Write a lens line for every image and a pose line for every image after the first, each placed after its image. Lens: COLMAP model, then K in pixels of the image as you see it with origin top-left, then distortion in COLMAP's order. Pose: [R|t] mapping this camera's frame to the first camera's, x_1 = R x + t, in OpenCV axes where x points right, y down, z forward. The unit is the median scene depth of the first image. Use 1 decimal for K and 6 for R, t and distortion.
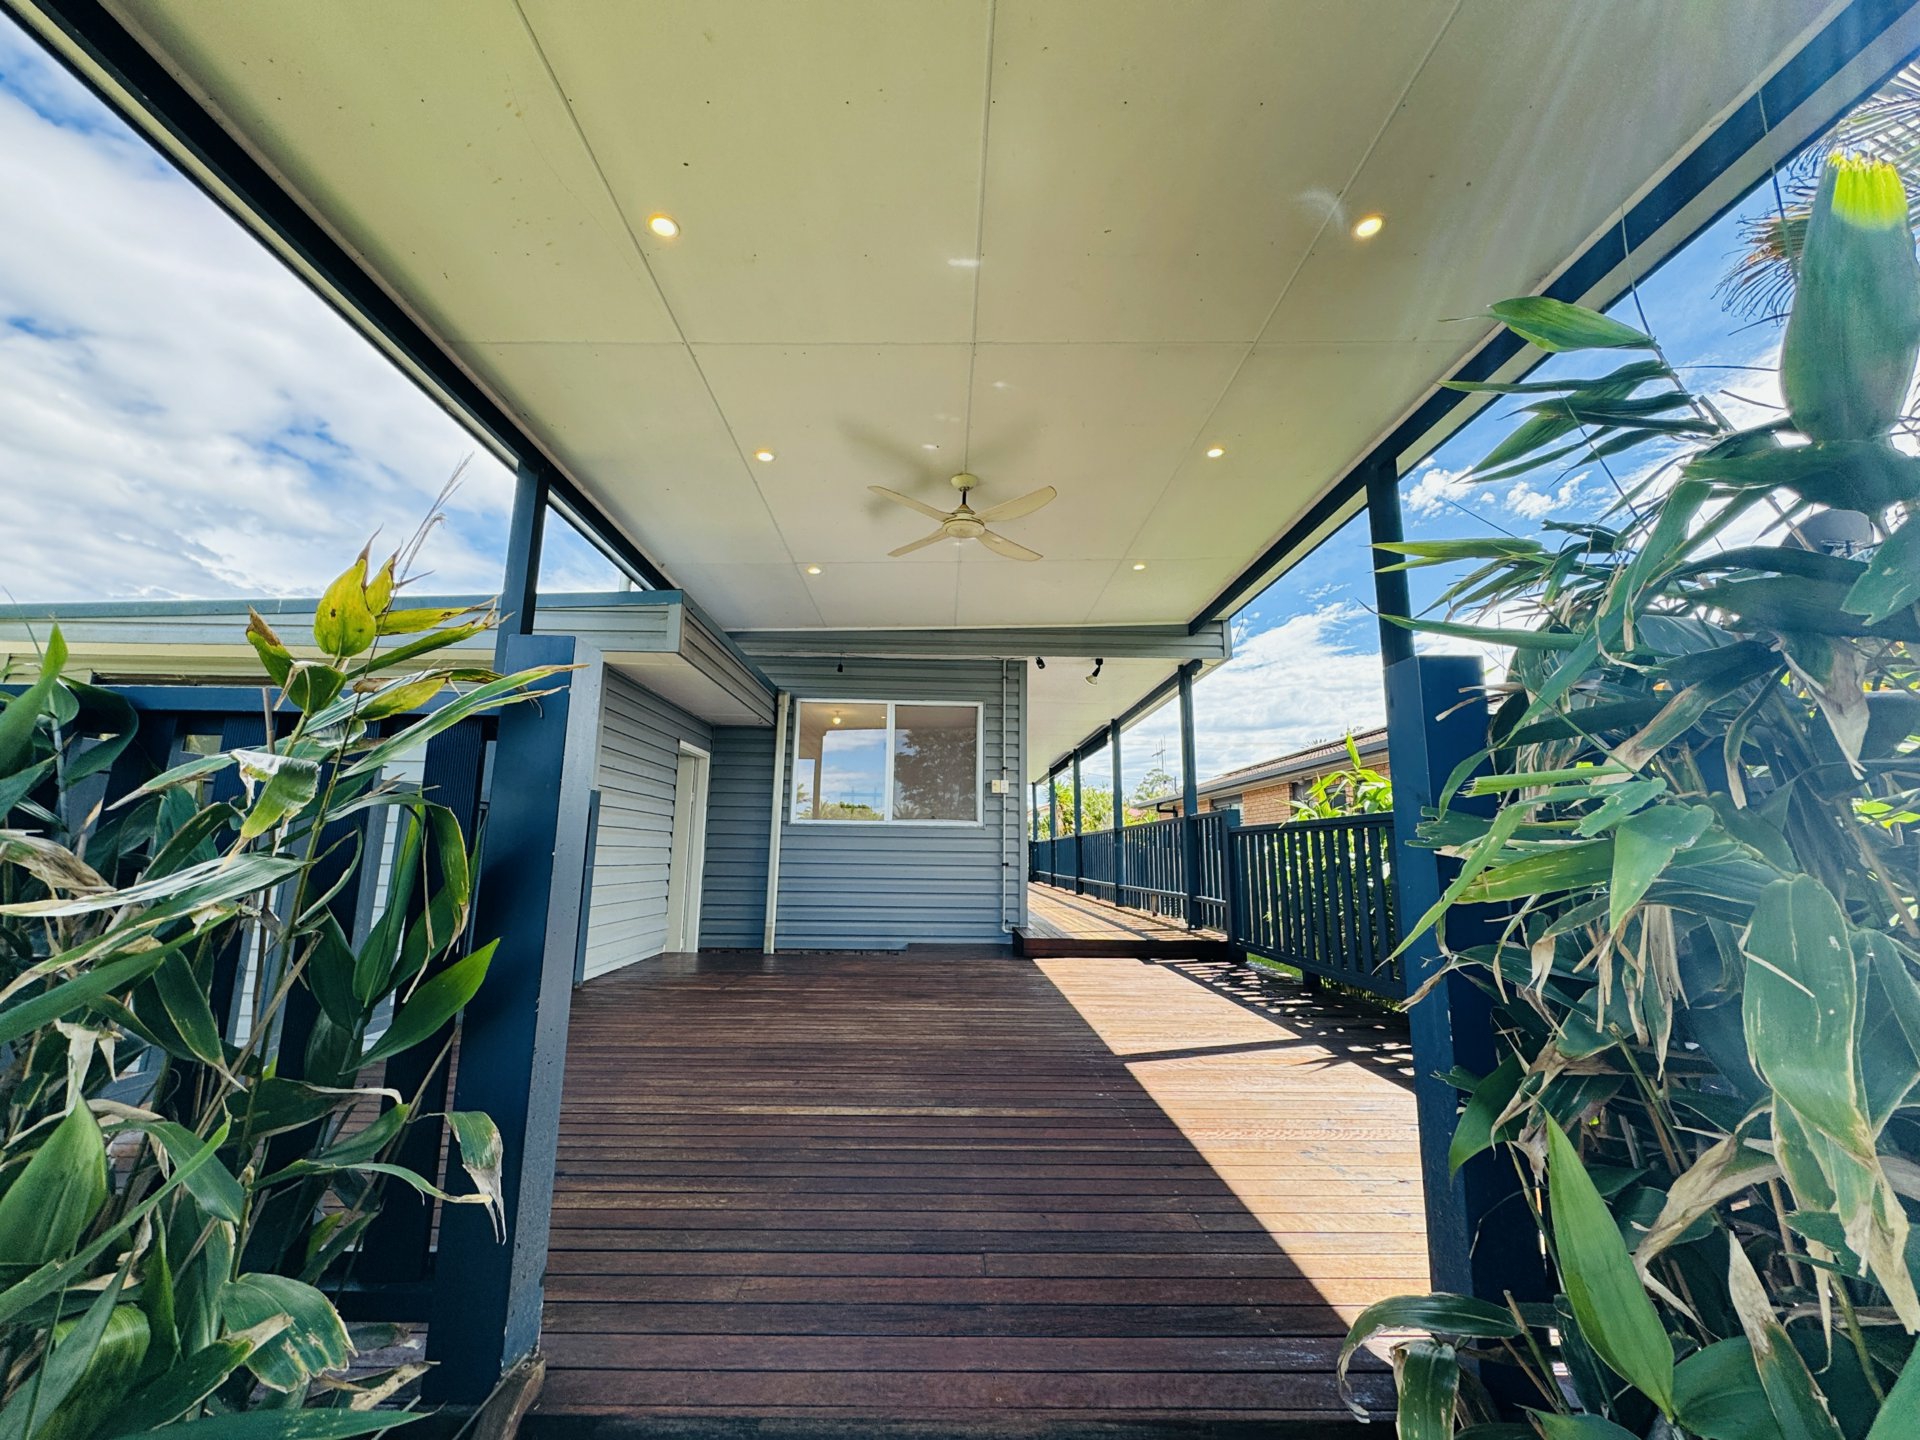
lens RADIAL K [[765.9, 0, 956.8], [0, 765.9, 721.3], [0, 0, 1]] dist [-0.000201, 0.000145]
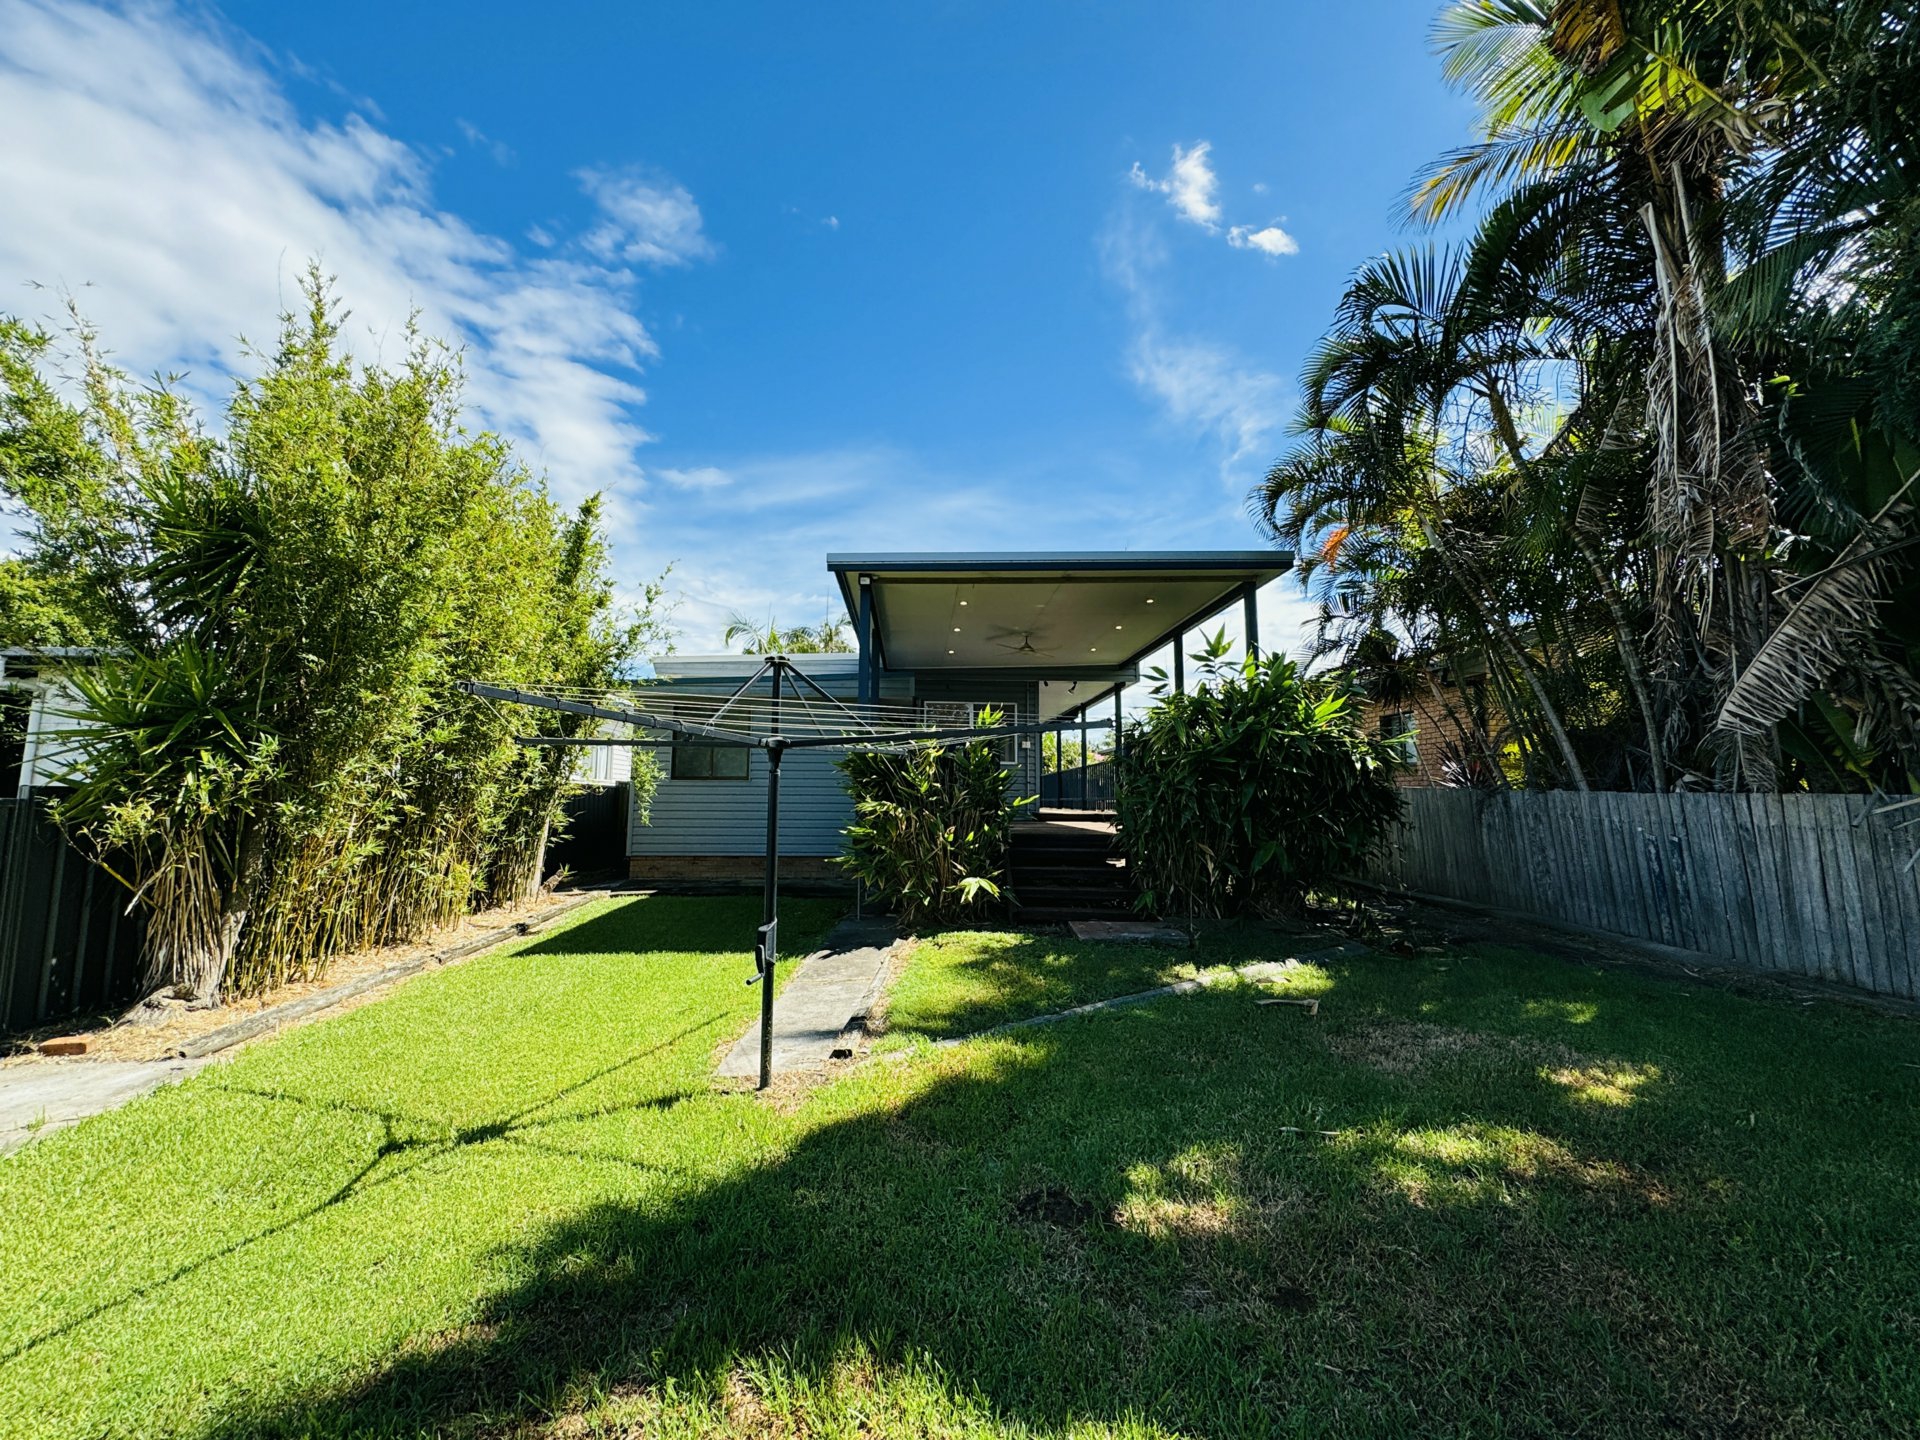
lens RADIAL K [[765.9, 0, 956.8], [0, 765.9, 721.3], [0, 0, 1]] dist [-0.000201, 0.000145]
pose [[0.999213, -0.009297, 0.038562, -0.228093], [0.006654, 0.997655, 0.068117, -0.128598], [-0.039105, -0.067807, 0.996932, -1.131390]]
